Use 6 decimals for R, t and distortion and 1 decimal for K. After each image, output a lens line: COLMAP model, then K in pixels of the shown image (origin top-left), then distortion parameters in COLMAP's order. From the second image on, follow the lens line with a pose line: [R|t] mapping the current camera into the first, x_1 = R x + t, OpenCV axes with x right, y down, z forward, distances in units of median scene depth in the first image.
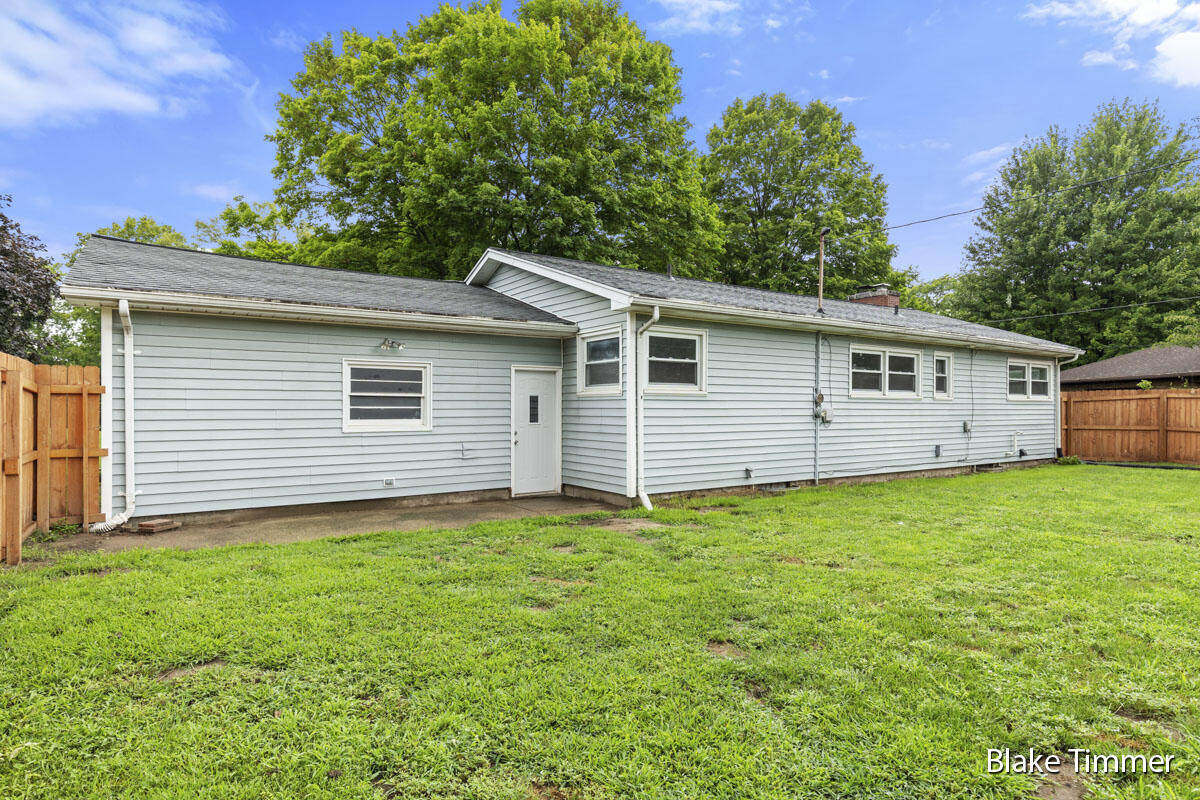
lens RADIAL K [[646.8, 0, 601.4], [0, 646.8, 398.4], [0, 0, 1]] dist [0.020381, 0.000651]
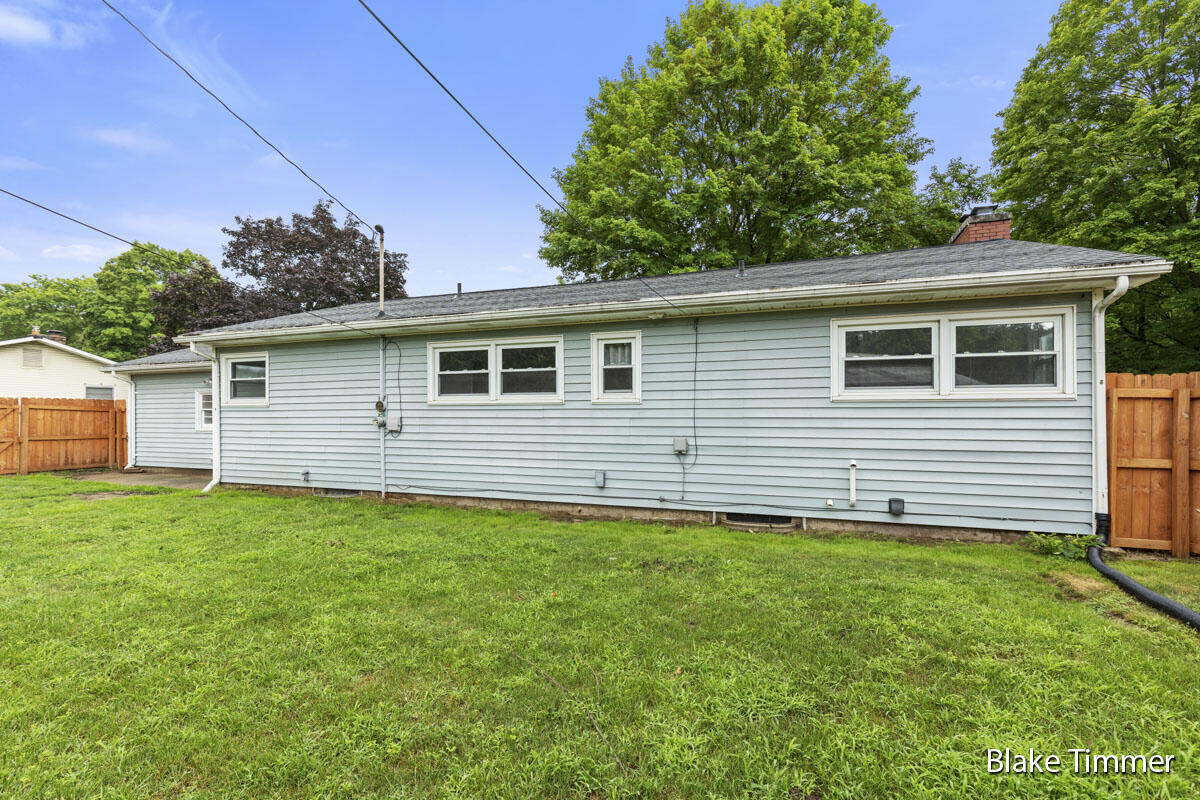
lens RADIAL K [[535.7, 0, 598.1], [0, 535.7, 406.3], [0, 0, 1]] dist [0.012782, -0.001141]
pose [[0.580818, -0.016946, -0.813857, 1.041924], [0.013446, 0.999847, -0.011222, 0.011697], [0.813922, -0.004425, 0.580957, 0.722003]]
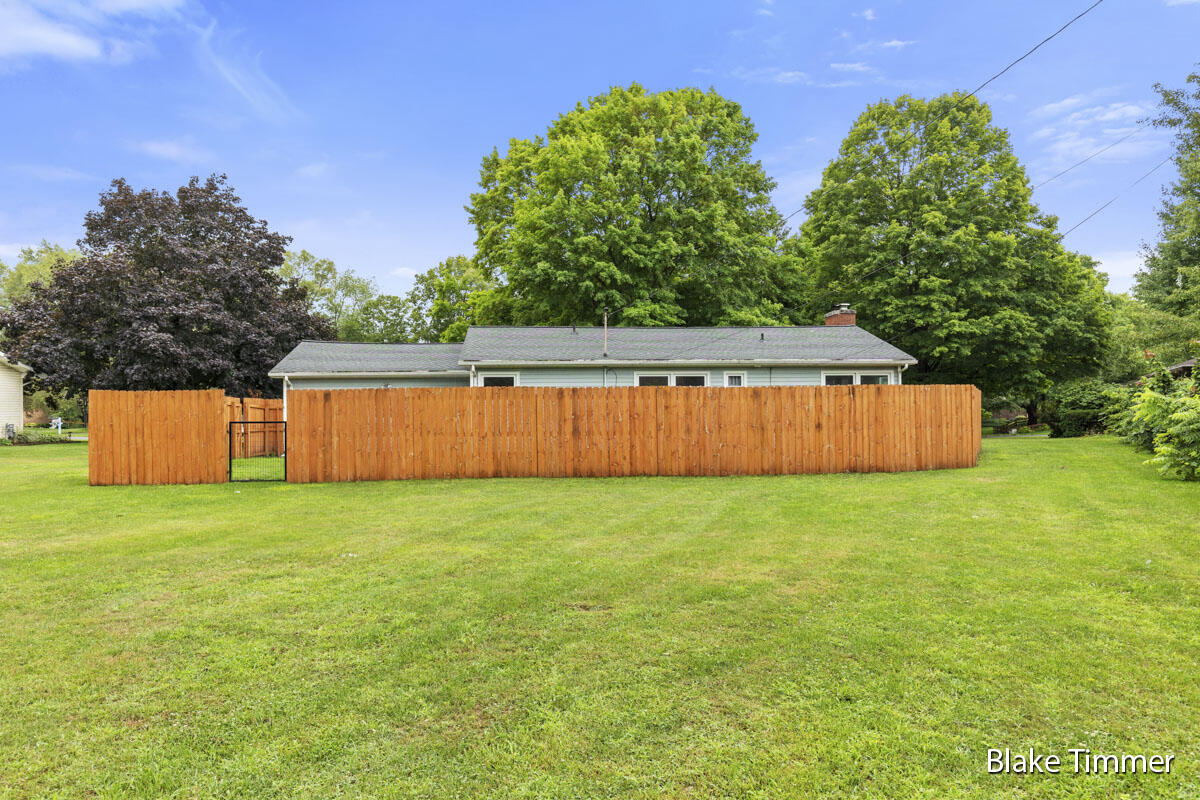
lens RADIAL K [[785.6, 0, 597.2], [0, 785.6, 406.6], [0, 0, 1]] dist [-0.000397, -0.001489]
pose [[0.878550, -0.022054, -0.477141, 1.189861], [0.019364, 0.999757, -0.010555, 0.023570], [0.477258, 0.000034, 0.878763, -0.770357]]
